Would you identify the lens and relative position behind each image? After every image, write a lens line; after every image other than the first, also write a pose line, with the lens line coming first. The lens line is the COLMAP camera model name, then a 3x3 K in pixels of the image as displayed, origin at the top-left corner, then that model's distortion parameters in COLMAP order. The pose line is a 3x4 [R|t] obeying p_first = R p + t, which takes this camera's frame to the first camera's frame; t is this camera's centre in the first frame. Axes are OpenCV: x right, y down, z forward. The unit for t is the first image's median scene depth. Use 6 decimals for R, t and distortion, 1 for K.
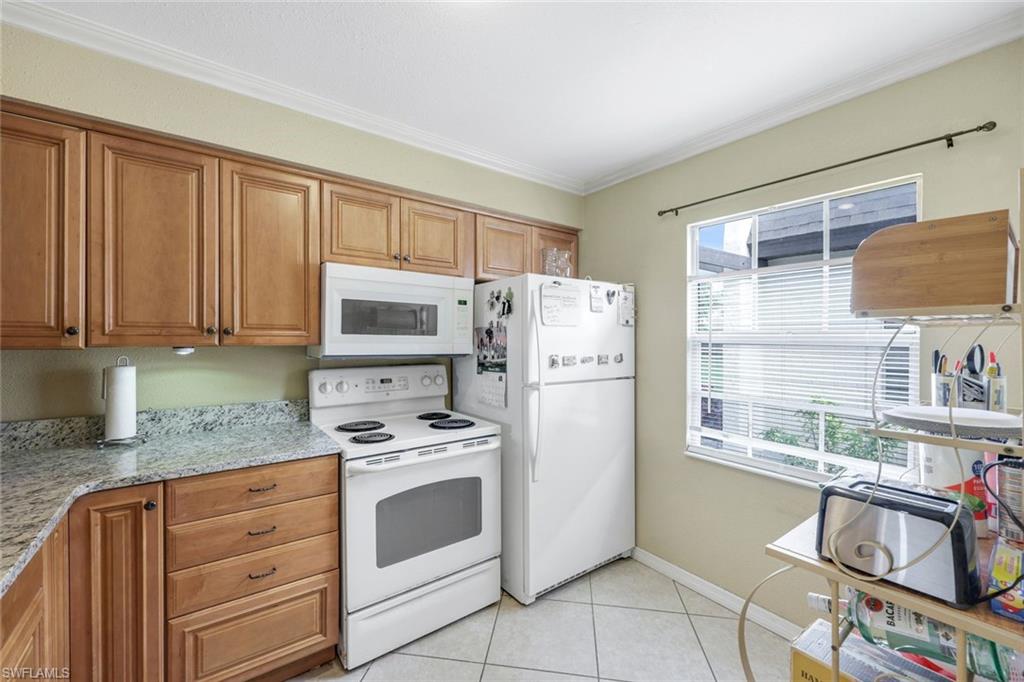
lens RADIAL K [[409.1, 0, 512.0], [0, 409.1, 341.0], [0, 0, 1]] dist [-0.003084, 0.000647]
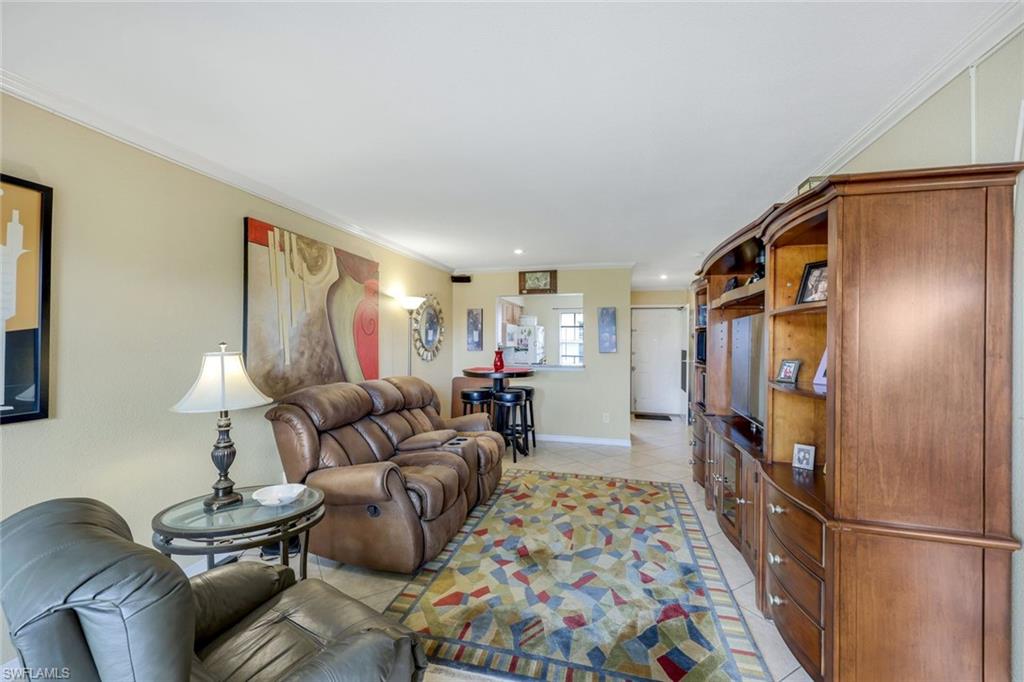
lens RADIAL K [[415.1, 0, 512.0], [0, 415.1, 341.0], [0, 0, 1]] dist [0.001477, 0.000214]
pose [[0.779909, 0.000294, 0.625892, -2.587288], [0.000848, 0.999998, -0.001526, -0.011491], [-0.625892, 0.001721, 0.779908, -1.939119]]
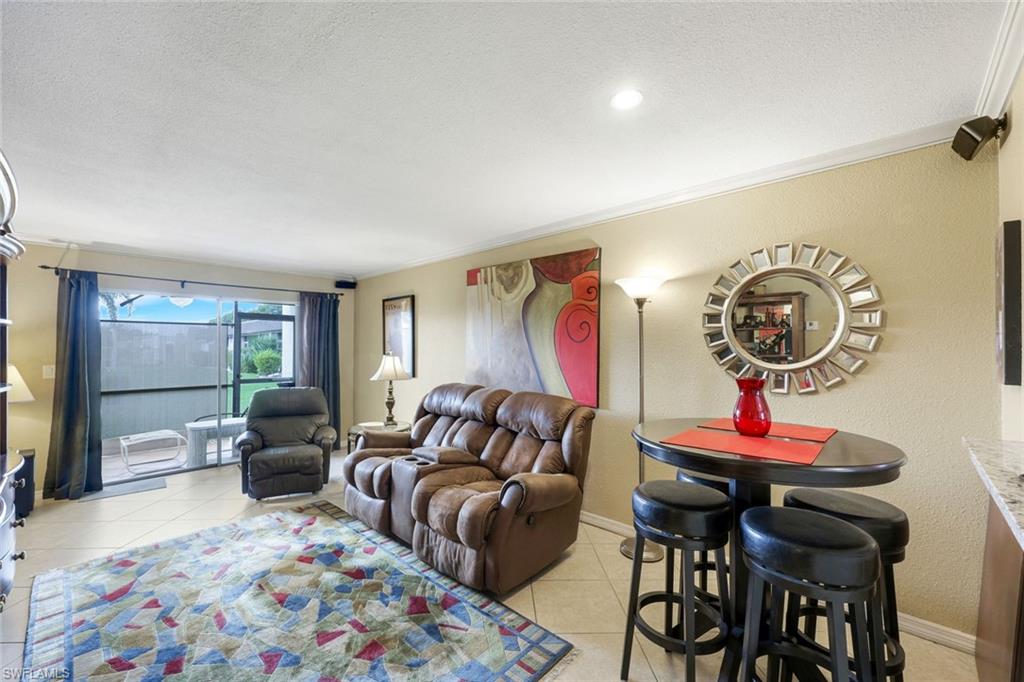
lens RADIAL K [[421.3, 0, 507.4], [0, 421.3, 346.8], [0, 0, 1]] dist [-0.000146, -0.005896]
pose [[0.162620, -0.011484, -0.986622, -0.403587], [-0.003947, 0.999917, -0.012289, -0.004542], [0.986681, 0.005892, 0.162562, -0.579328]]
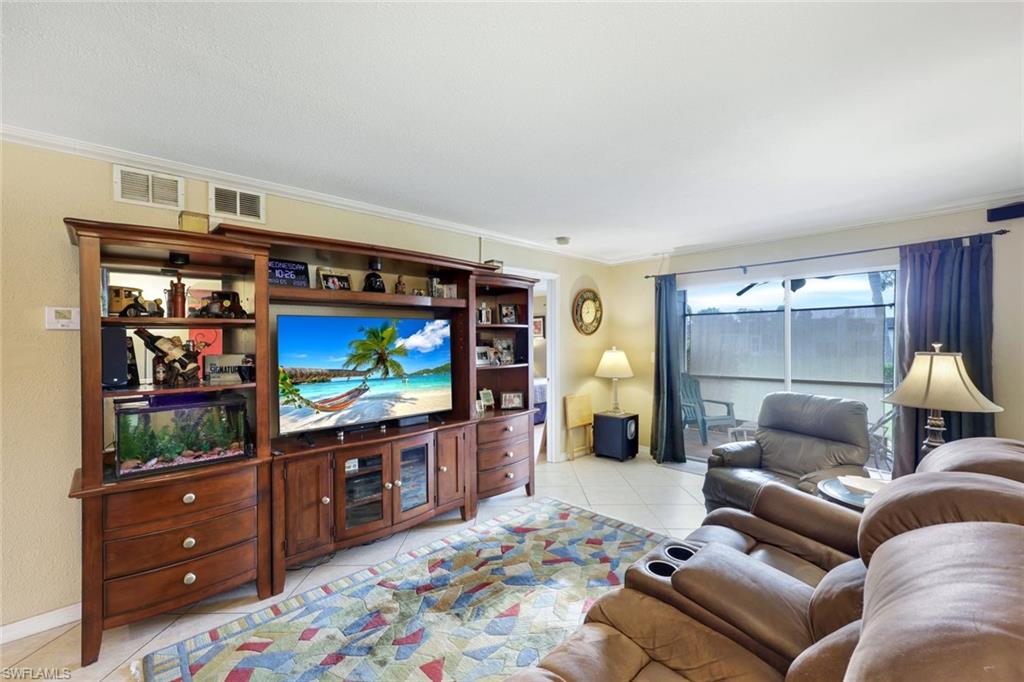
lens RADIAL K [[426.9, 0, 512.0], [0, 426.9, 341.0], [0, 0, 1]] dist [0.000263, 0.000014]
pose [[-0.992664, 0.004440, -0.120822, -1.454019], [0.003632, 0.999970, 0.006908, -0.022430], [0.120849, 0.006419, -0.992650, 0.033176]]
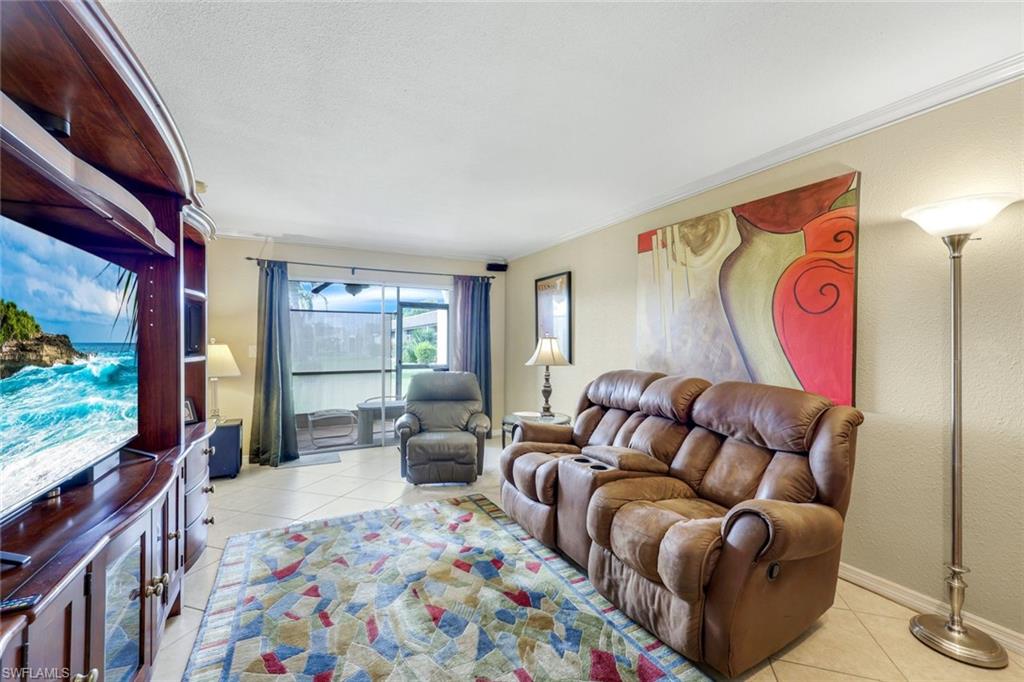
lens RADIAL K [[425.5, 0, 503.5], [0, 425.5, 341.4], [0, 0, 1]] dist [0.000781, 0.000035]
pose [[-0.173677, -0.010938, -0.984742, -0.677832], [-0.009611, 0.999910, -0.009411, 0.048926], [0.984756, 0.007829, -0.173766, -0.672674]]
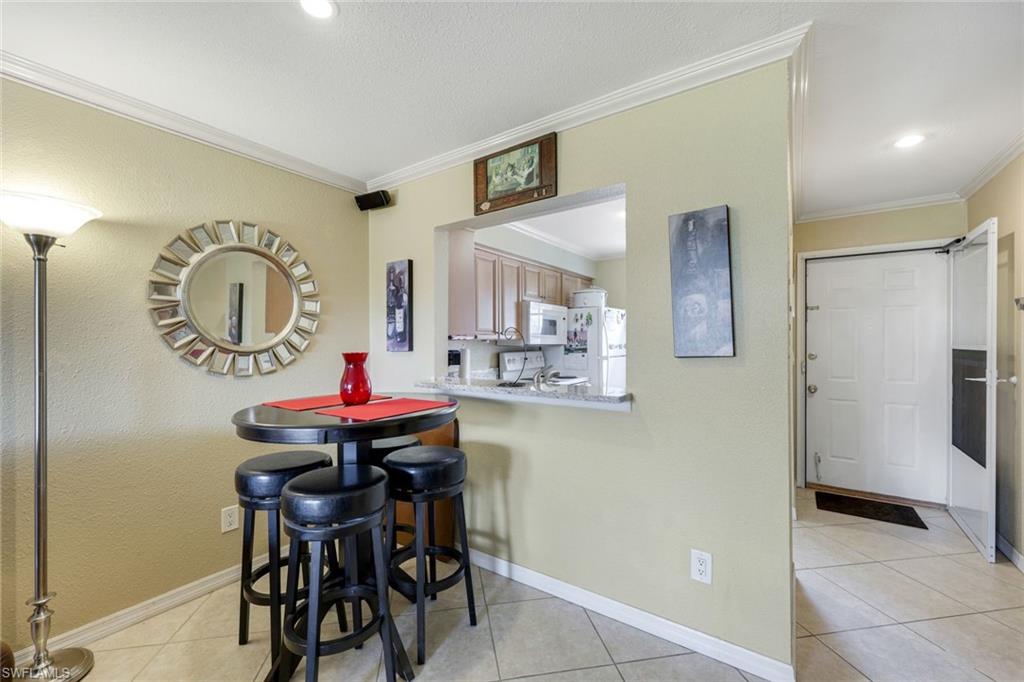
lens RADIAL K [[415.1, 0, 512.0], [0, 415.1, 341.0], [0, 0, 1]] dist [0.001477, 0.000214]
pose [[0.946874, -0.008585, 0.321490, -1.090634], [0.011155, 0.999919, -0.006155, 0.027341], [-0.321411, 0.009414, 0.946893, -0.918574]]
